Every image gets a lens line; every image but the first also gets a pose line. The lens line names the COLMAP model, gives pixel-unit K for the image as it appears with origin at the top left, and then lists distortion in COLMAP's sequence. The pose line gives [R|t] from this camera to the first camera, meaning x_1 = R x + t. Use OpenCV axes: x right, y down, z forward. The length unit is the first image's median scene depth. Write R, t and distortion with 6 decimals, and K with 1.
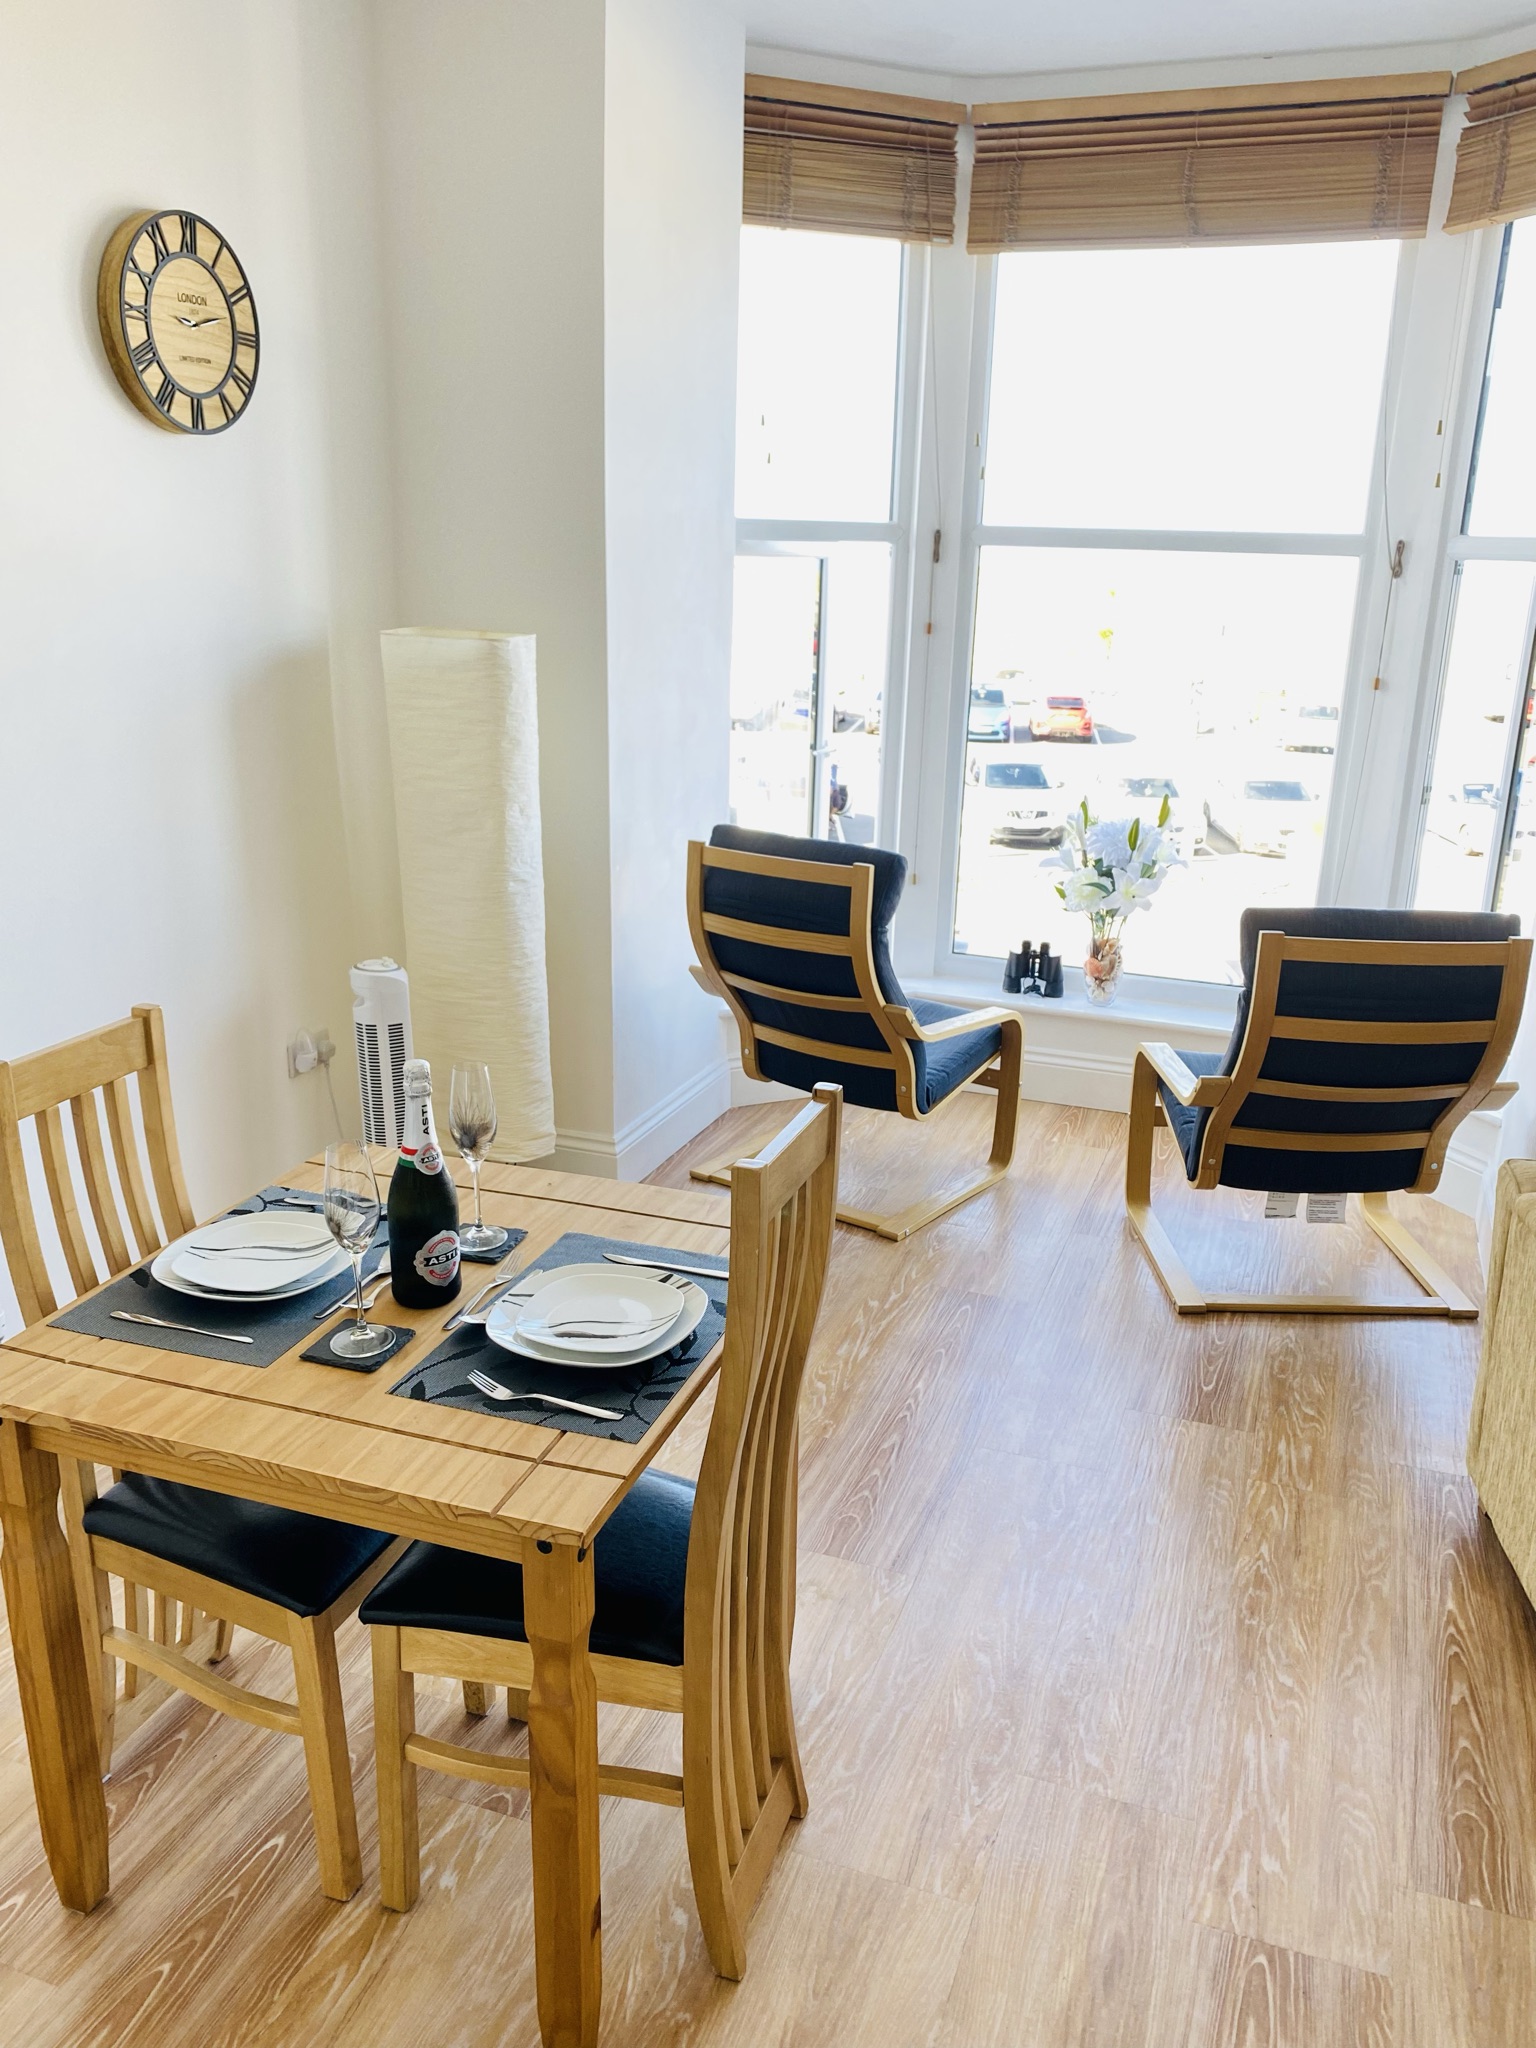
lens RADIAL K [[1580.0, 0, 768.0], [0, 1580.0, 1024.0], [0, 0, 1]] dist [0.053234, -0.068789]
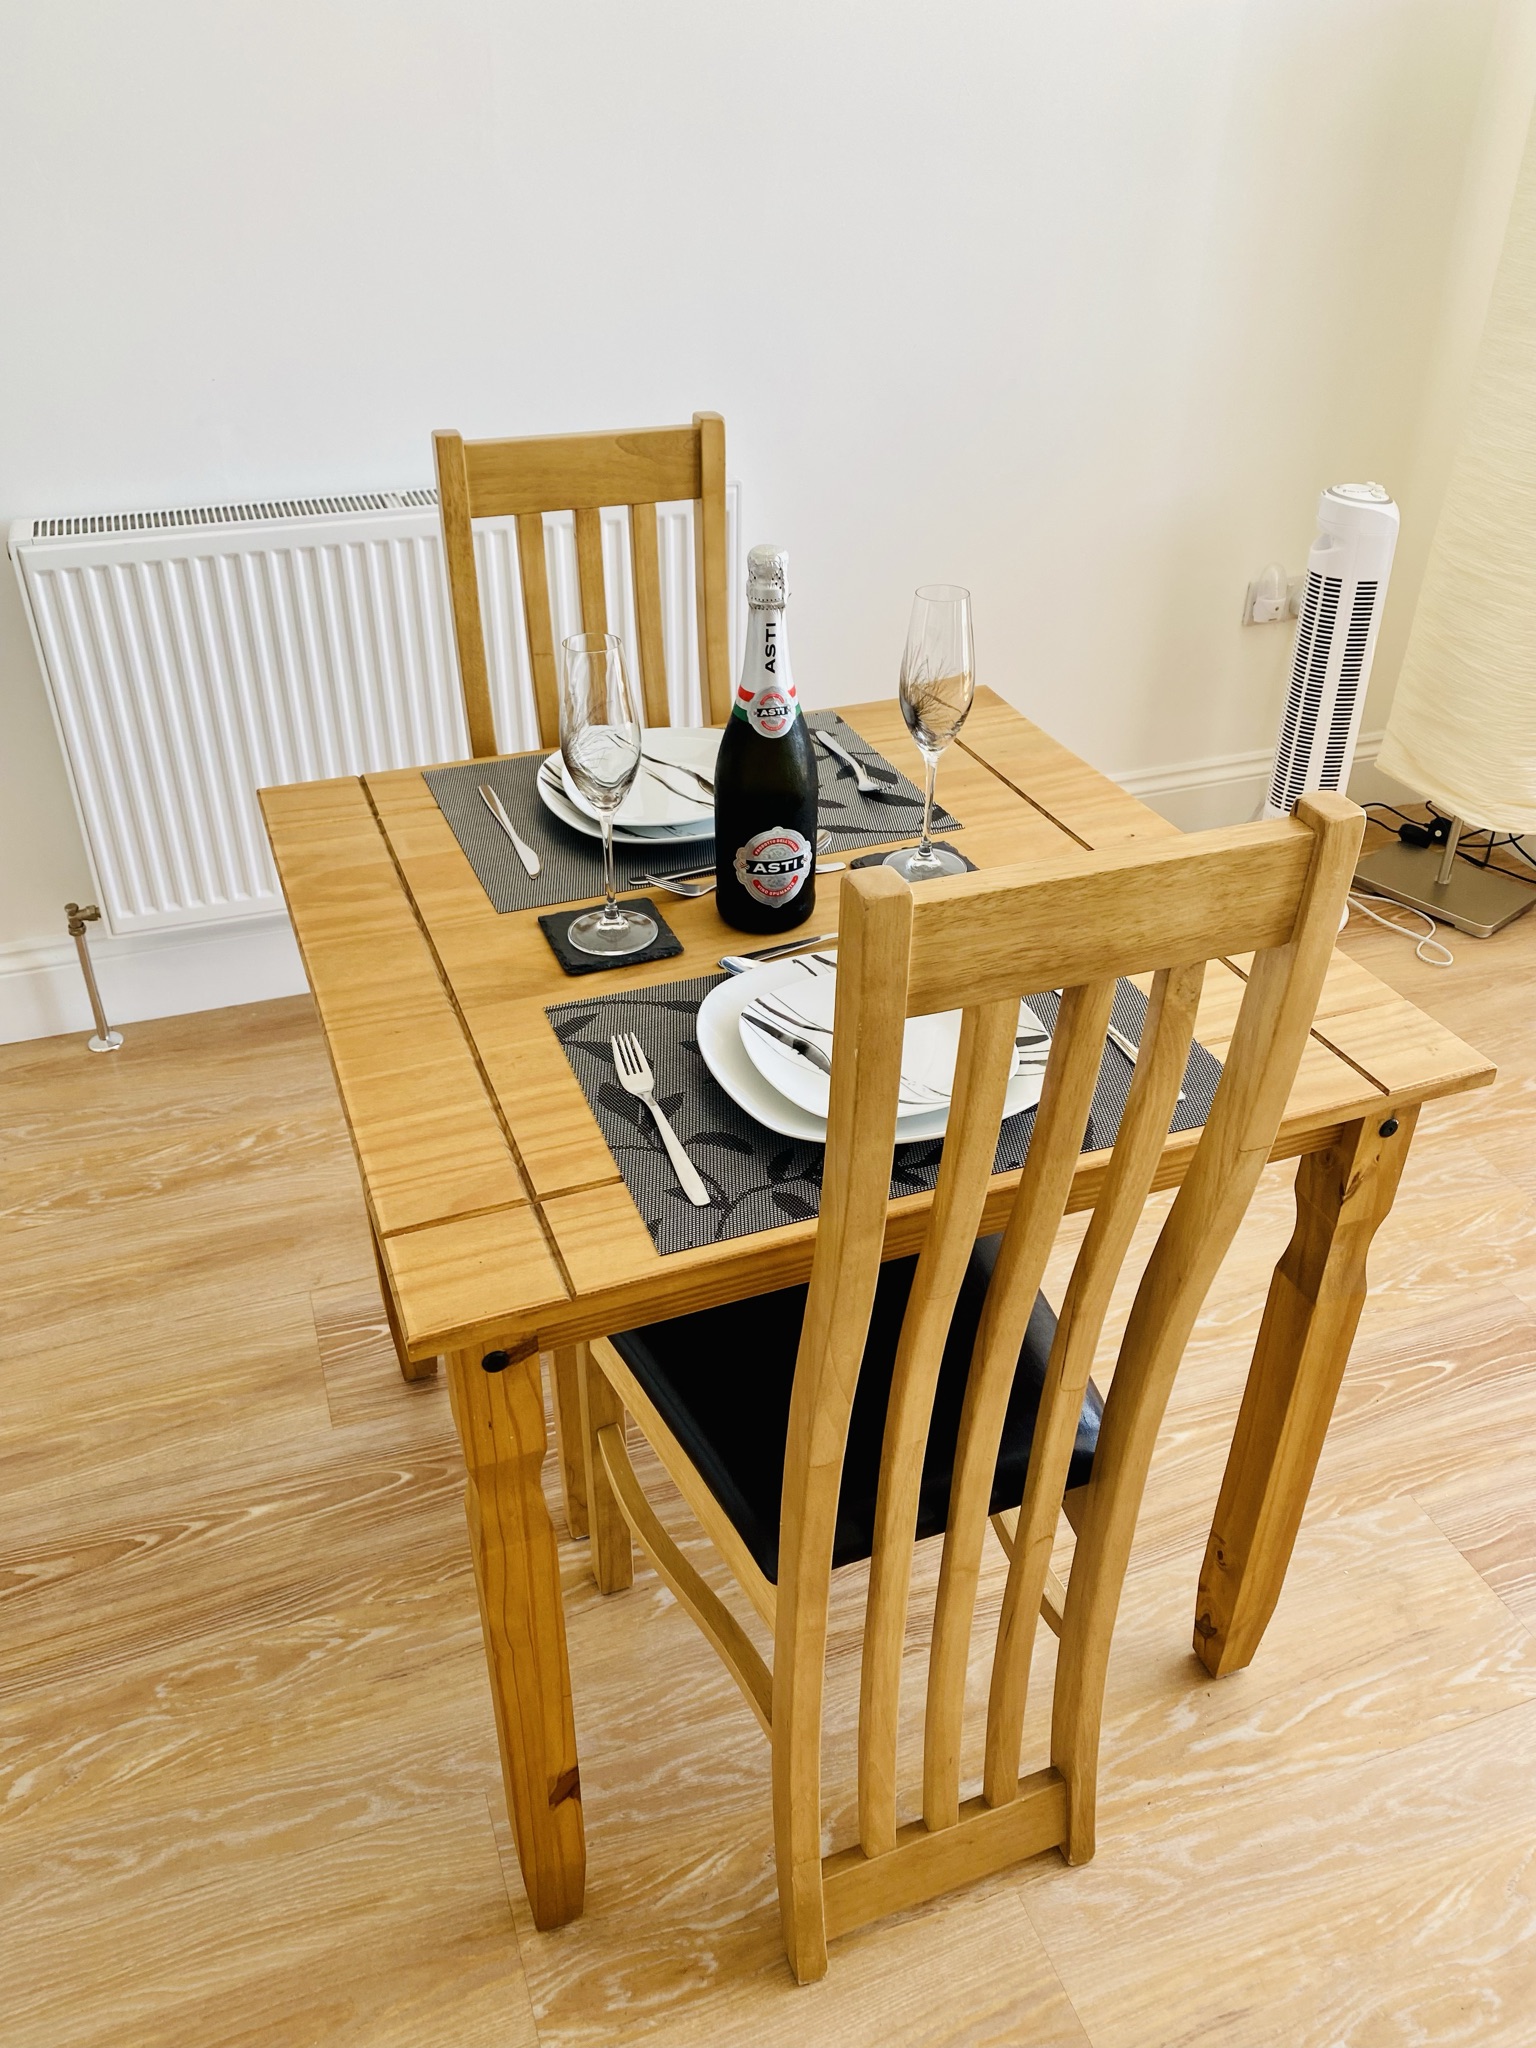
lens RADIAL K [[1580.0, 0, 768.0], [0, 1580.0, 1024.0], [0, 0, 1]] dist [0.053234, -0.068789]
pose [[0.644057, 0.415017, -0.642613, 0.248762], [-0.226999, 0.905890, 0.357540, -0.029039], [0.730522, -0.084403, 0.677653, 0.552714]]
